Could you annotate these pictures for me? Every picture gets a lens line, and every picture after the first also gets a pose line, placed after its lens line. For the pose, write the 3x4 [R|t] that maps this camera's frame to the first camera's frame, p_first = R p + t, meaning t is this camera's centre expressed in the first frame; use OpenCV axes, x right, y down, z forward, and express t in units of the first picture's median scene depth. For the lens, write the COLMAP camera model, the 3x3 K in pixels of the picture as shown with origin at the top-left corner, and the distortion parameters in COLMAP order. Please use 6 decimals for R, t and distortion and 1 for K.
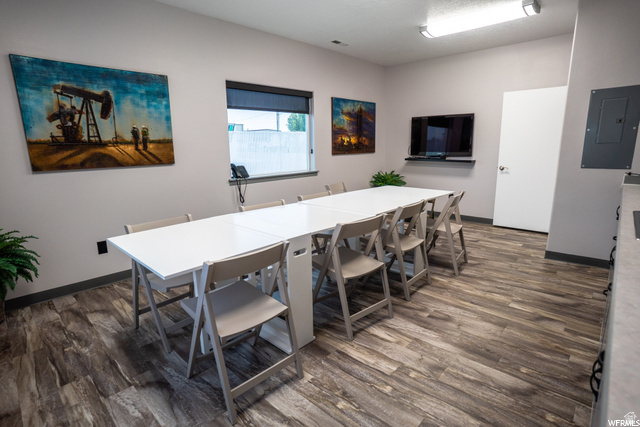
lens RADIAL K [[345.8, 0, 316.4], [0, 345.8, 211.7], [0, 0, 1]] dist [-0.018274, 0.003546]
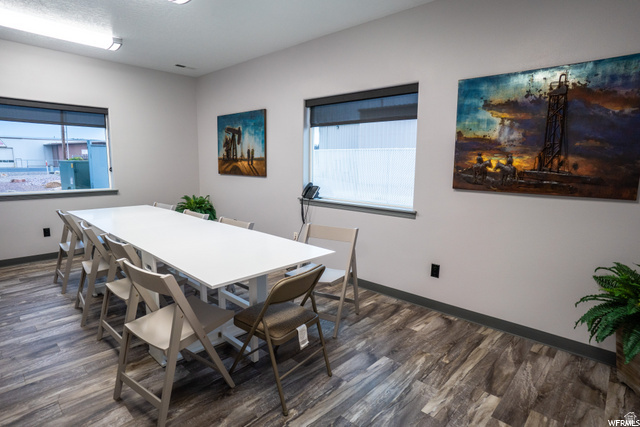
lens RADIAL K [[345.8, 0, 315.3], [0, 345.8, 213.6], [0, 0, 1]] dist [-0.018274, 0.003546]
pose [[-0.026863, 0.153764, -0.987742, 0.765151], [-0.219800, 0.963009, 0.155891, -0.217520], [0.975175, 0.221294, 0.007928, 1.055775]]
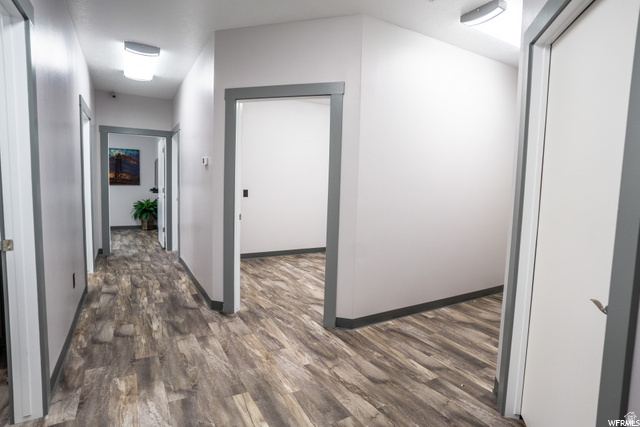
lens RADIAL K [[345.8, 0, 319.6], [0, 345.8, 213.5], [0, 0, 1]] dist [-0.018274, 0.003546]
pose [[0.943933, 0.060269, -0.324591, 1.959833], [-0.099691, 0.989333, -0.106213, 0.021687], [0.314727, 0.132617, 0.939872, -0.069938]]
